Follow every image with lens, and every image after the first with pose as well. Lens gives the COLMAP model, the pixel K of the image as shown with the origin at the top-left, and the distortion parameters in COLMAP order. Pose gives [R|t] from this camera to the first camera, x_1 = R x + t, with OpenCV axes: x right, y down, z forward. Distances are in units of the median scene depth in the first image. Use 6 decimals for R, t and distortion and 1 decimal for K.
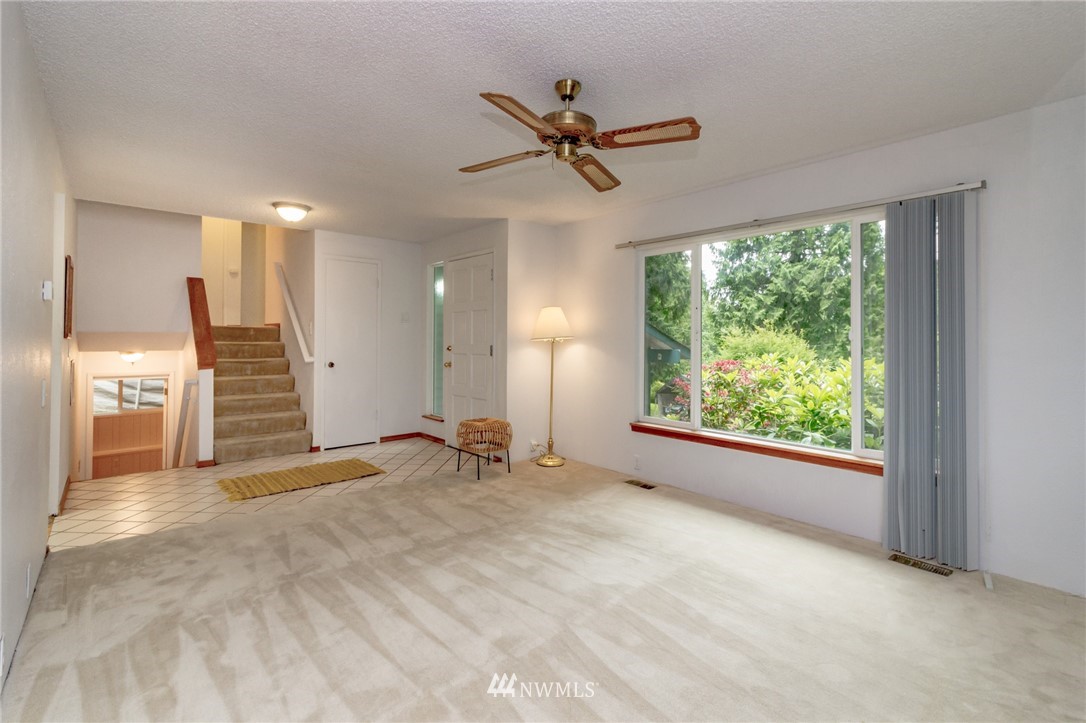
lens RADIAL K [[493.5, 0, 546.2], [0, 493.5, 333.1], [0, 0, 1]] dist [-0.000018, 0.000357]
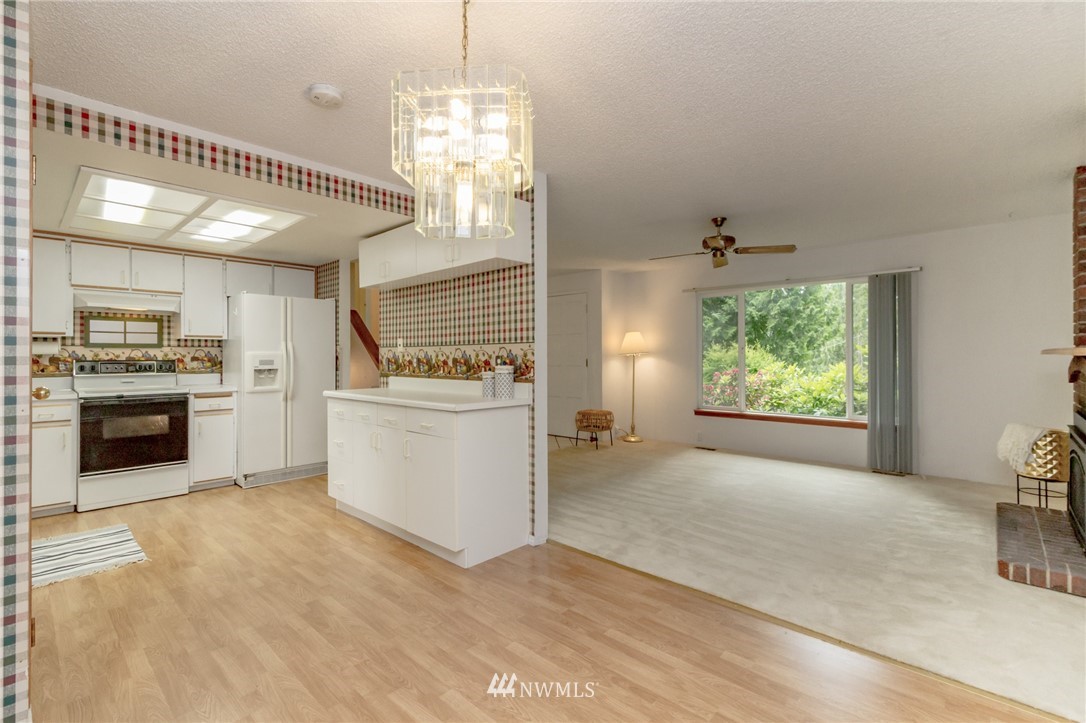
lens RADIAL K [[487.8, 0, 535.6], [0, 487.8, 355.4], [0, 0, 1]] dist [0.002933, 0.000194]
pose [[0.996260, -0.005186, 0.086249, -0.397468], [0.004076, 0.999907, 0.013046, -0.003402], [-0.086309, -0.012646, 0.996188, -0.391822]]
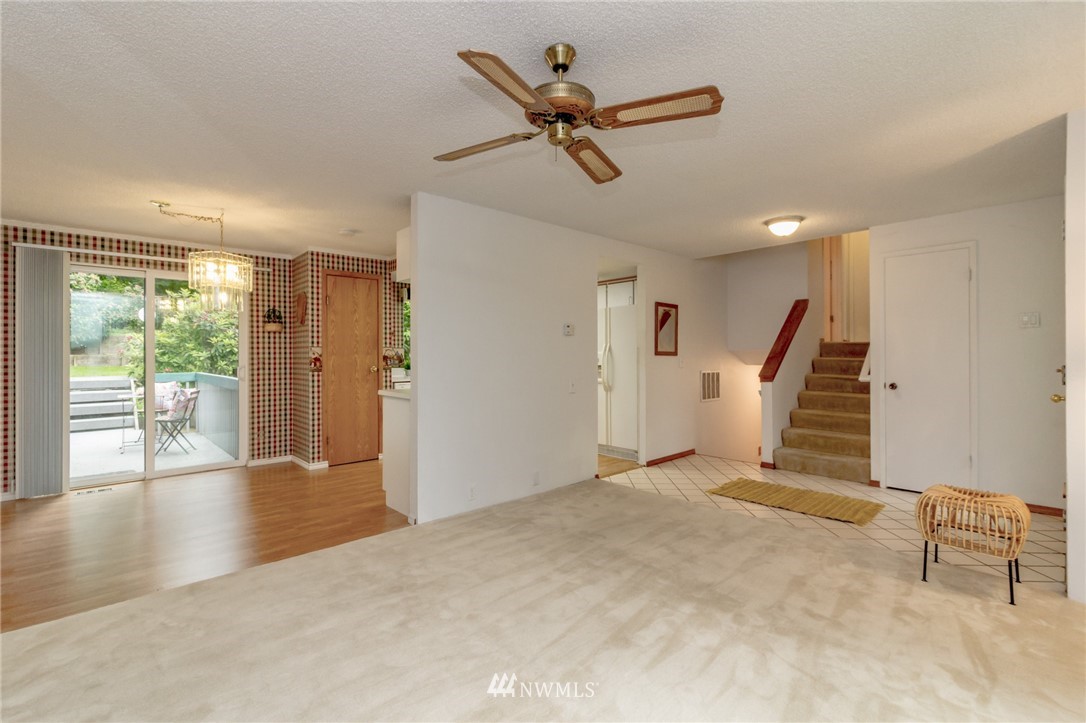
lens RADIAL K [[487.8, 0, 535.6], [0, 487.8, 355.4], [0, 0, 1]] dist [0.002933, 0.000194]
pose [[0.016379, -0.001172, -0.999865, 0.418401], [0.013255, 0.999912, -0.000955, 0.006338], [0.999778, -0.013237, 0.016393, 0.448494]]
